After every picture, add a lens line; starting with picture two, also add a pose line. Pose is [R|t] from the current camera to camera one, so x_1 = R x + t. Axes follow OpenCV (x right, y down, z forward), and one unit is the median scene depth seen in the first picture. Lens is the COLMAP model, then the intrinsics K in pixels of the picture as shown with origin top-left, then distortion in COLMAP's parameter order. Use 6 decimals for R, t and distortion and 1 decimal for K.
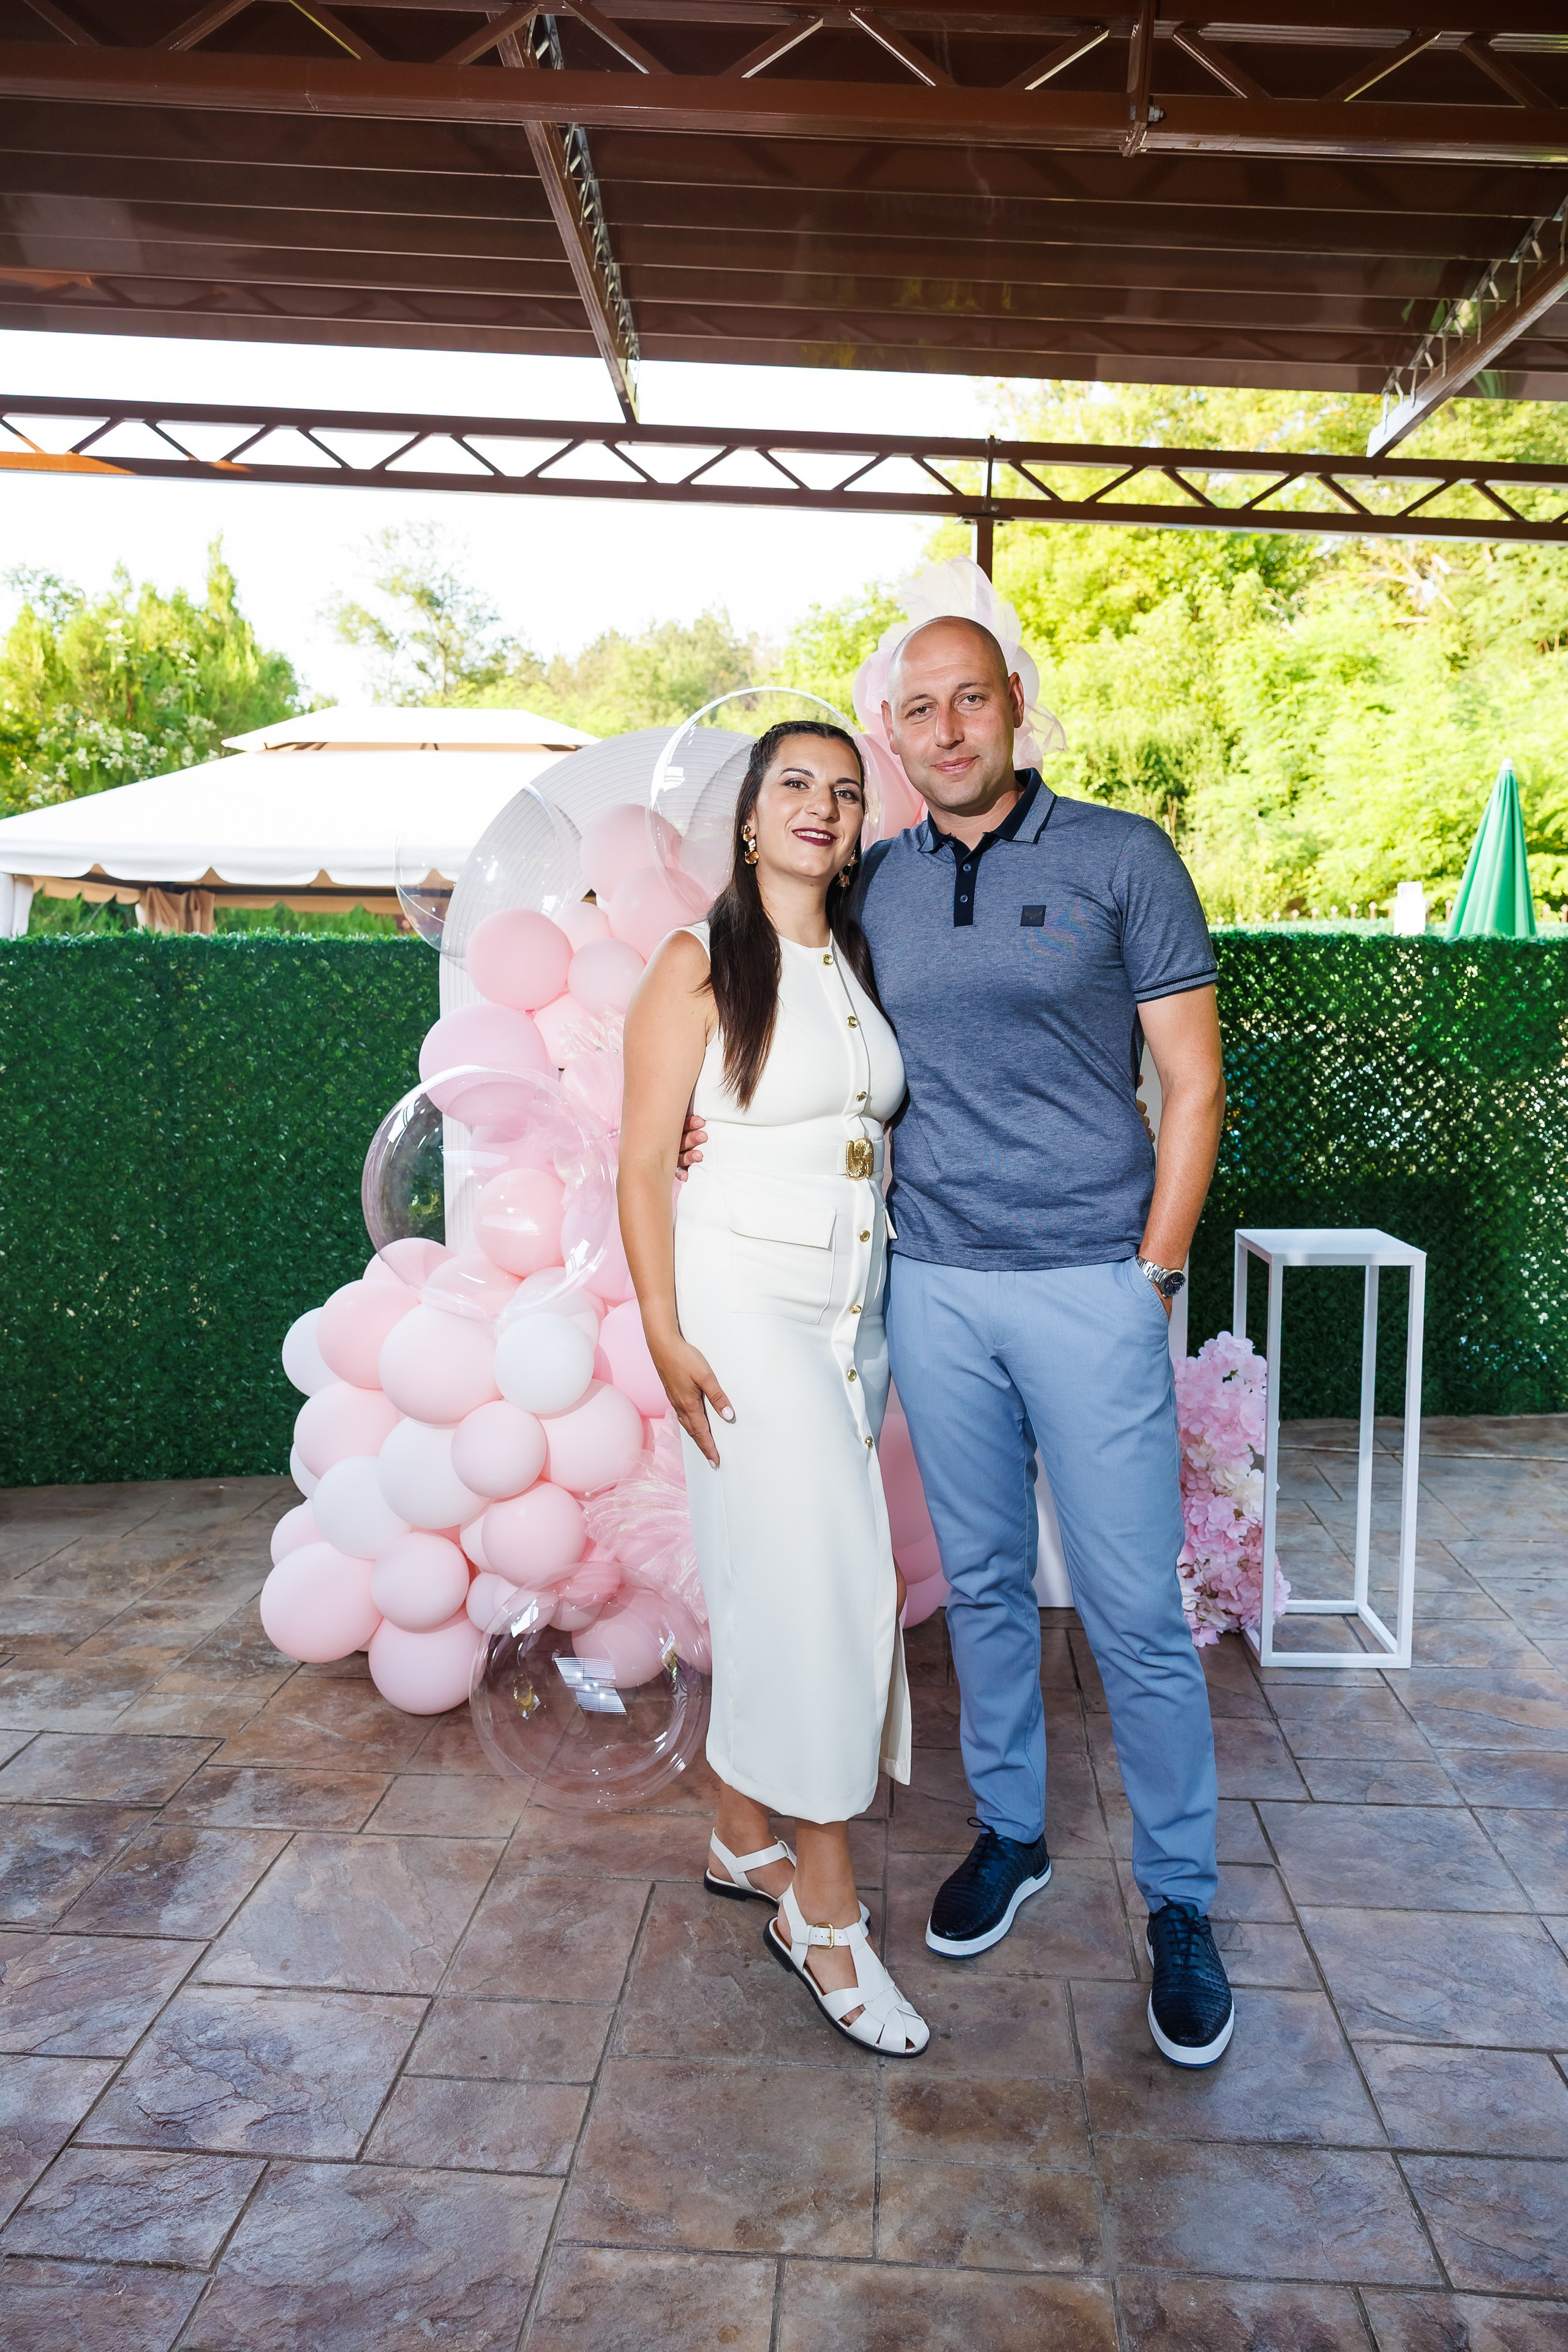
lens RADIAL K [[1574.6, 0, 787.0], [0, 1574.6, 1189.5], [0, 0, 1]] dist [0.003386, 0.001962]
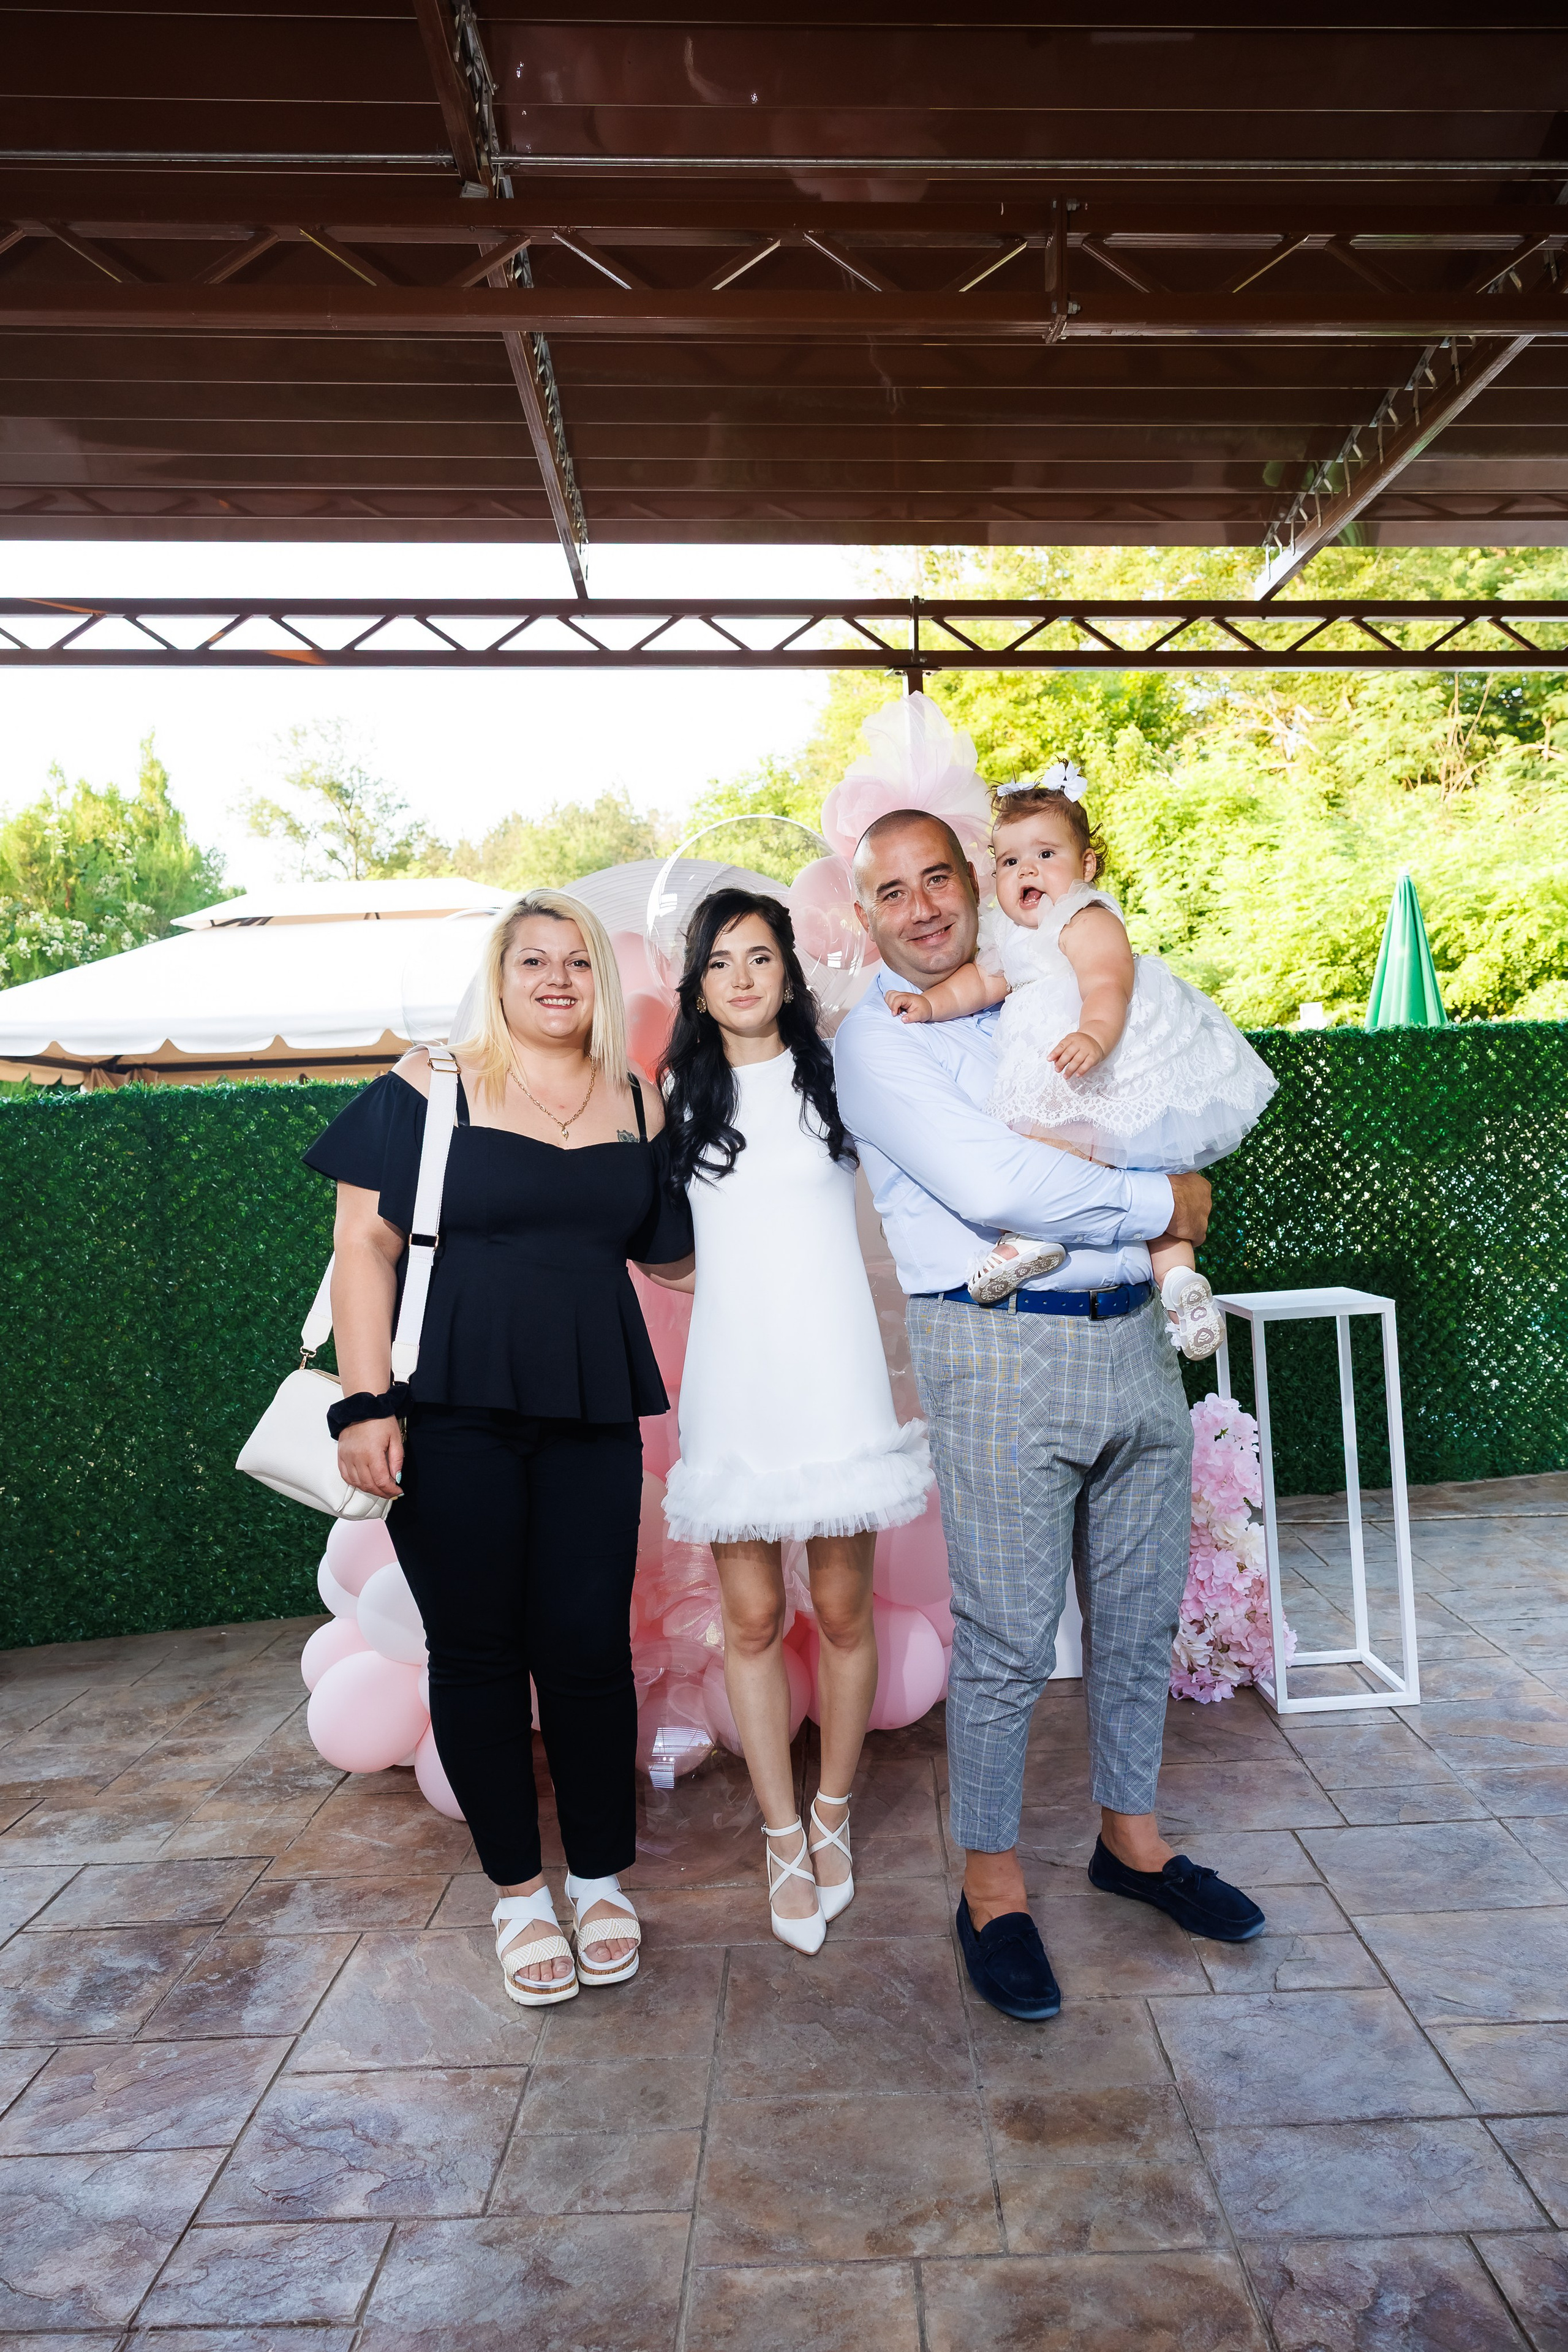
lens RADIAL K [[1576.4, 0, 780.5], [0, 1576.4, 1180.4], [0, 0, 1]] dist [0.003038, 0.003035]
pose [[0.997119, -0.058589, 0.048186, -0.038996], [0.063416, 0.992381, -0.105636, 0.032254], [-0.041629, 0.108387, 0.993237, -0.036688]]
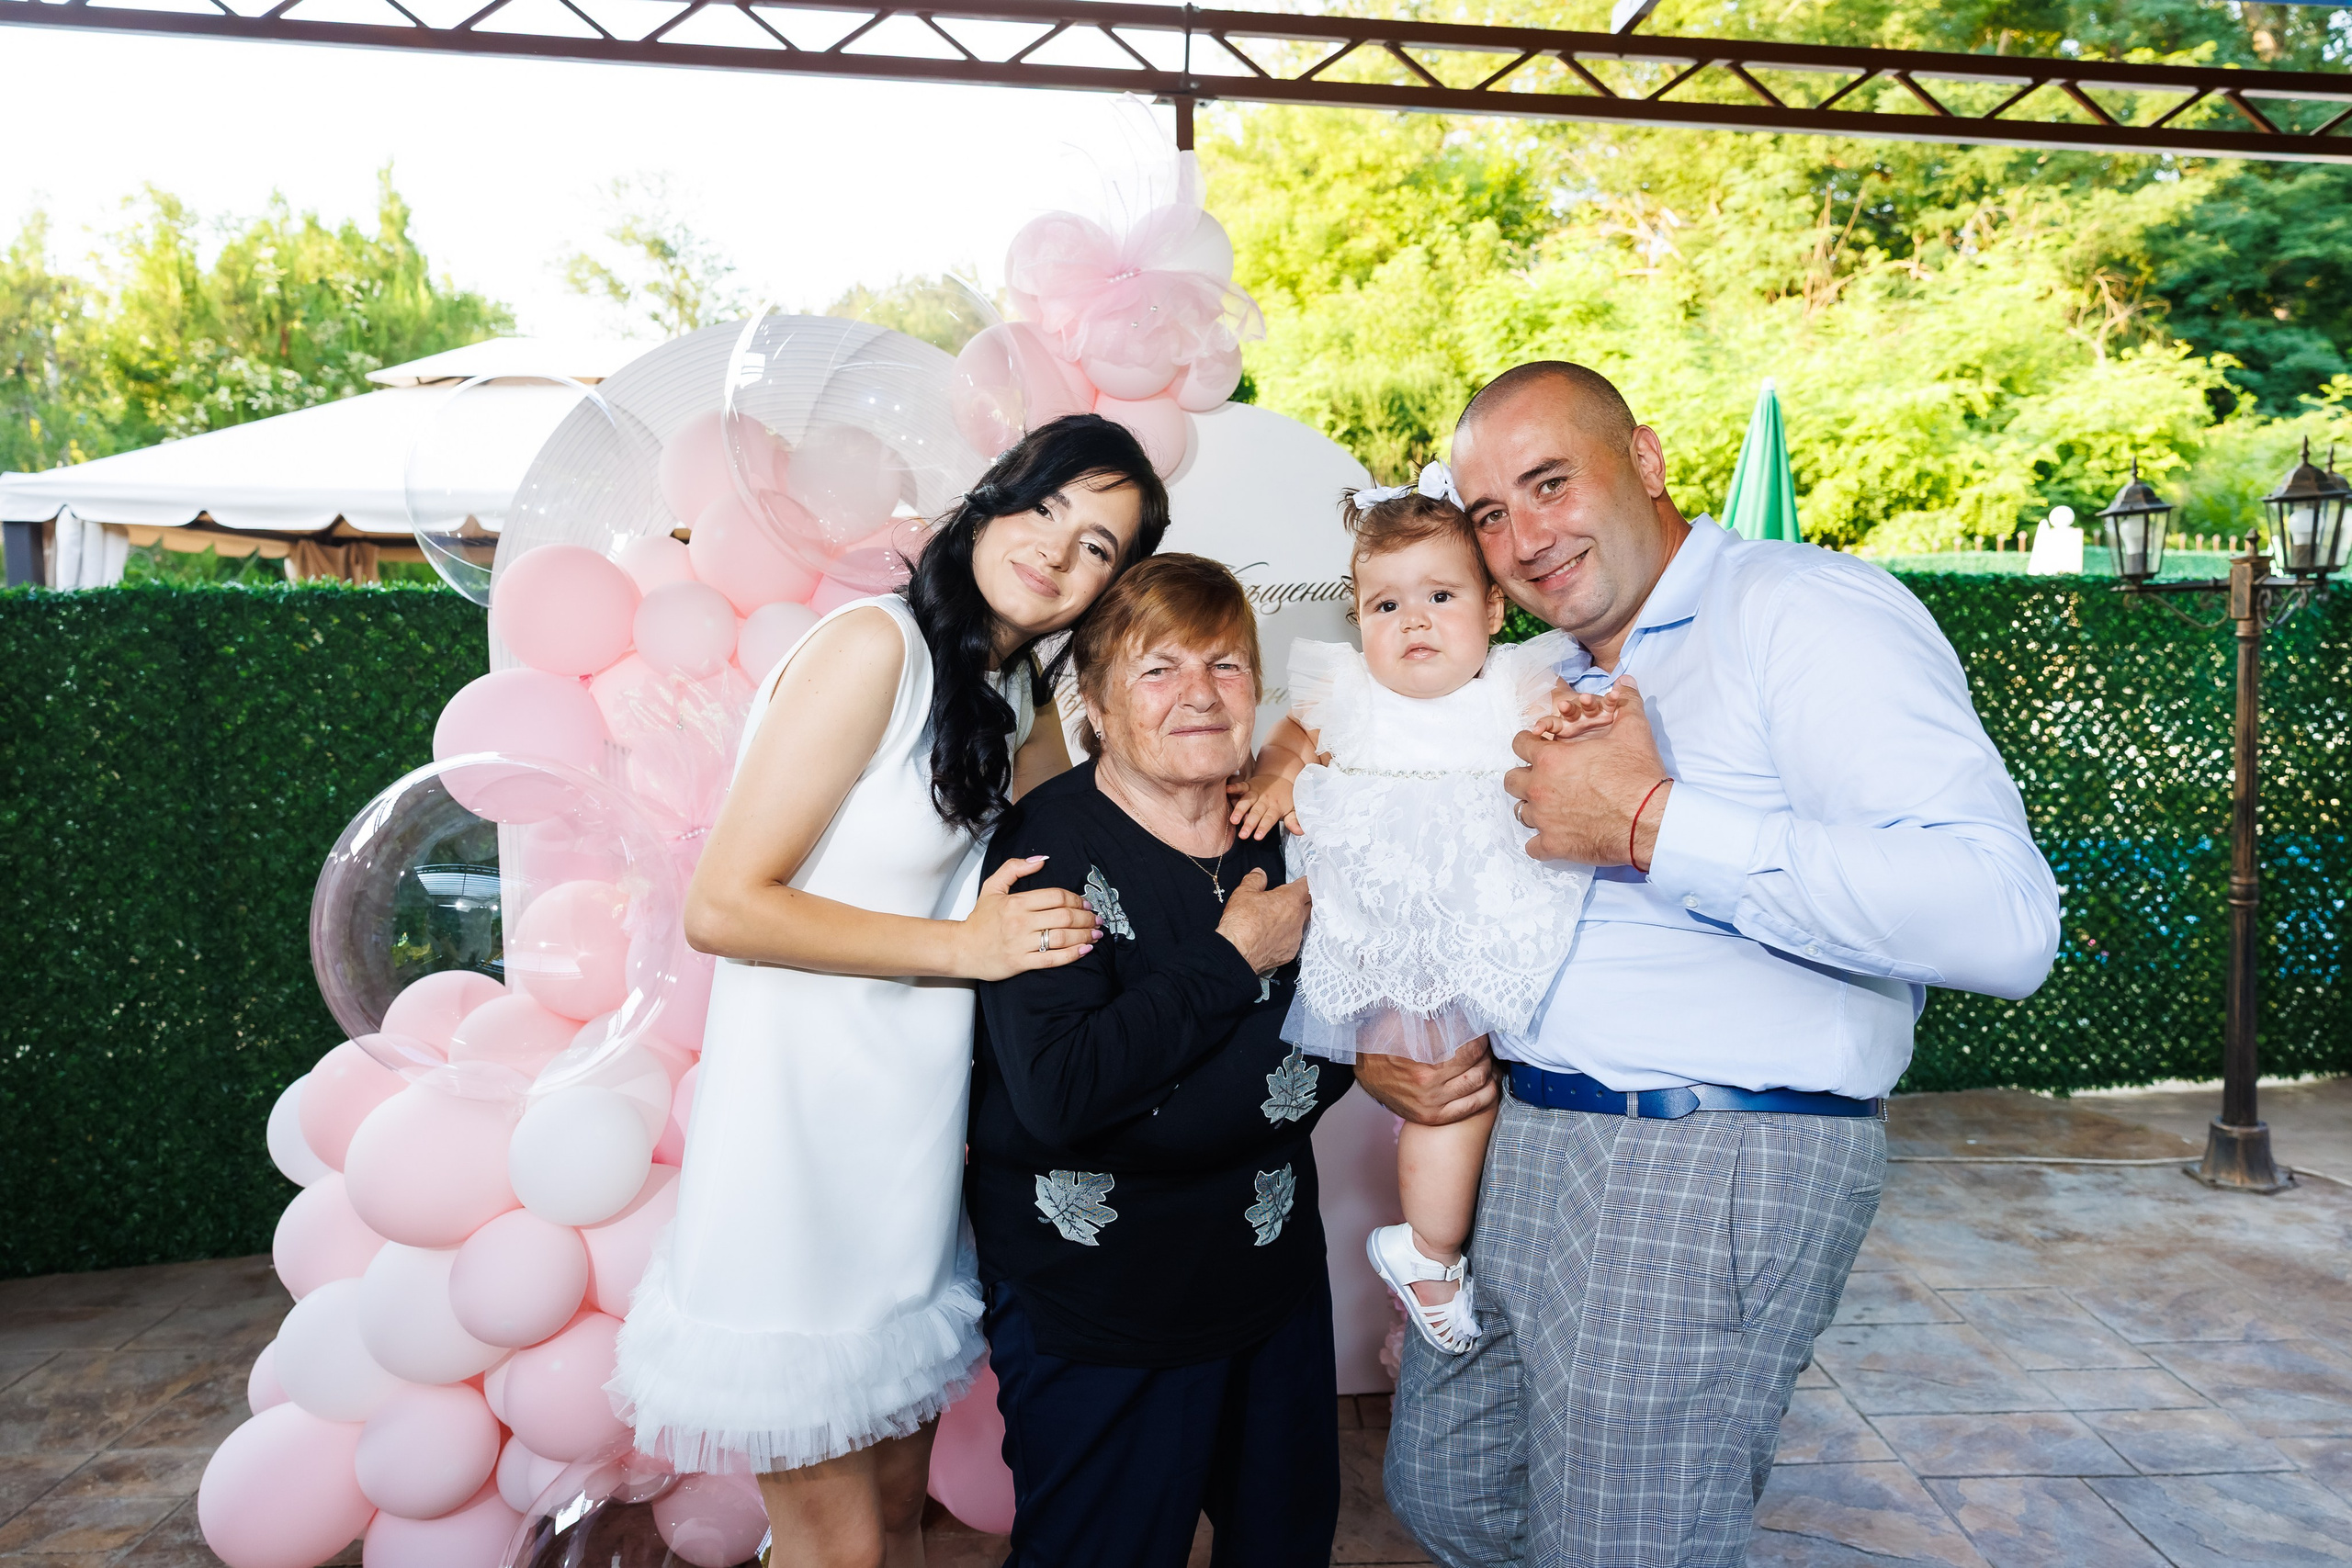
lens RADIAL K [[1572.4, 0, 1178.1], [0, 1572.4, 783.2], [0, 0, 1]] dist [0.002312, 0.005253]
pose [[0.996461, -0.022907, 0.080874, 0.043151], [0.025821, 0.999048, -0.035161, -0.017937], [-0.079991, 0.037125, 0.996104, 0.151042]]
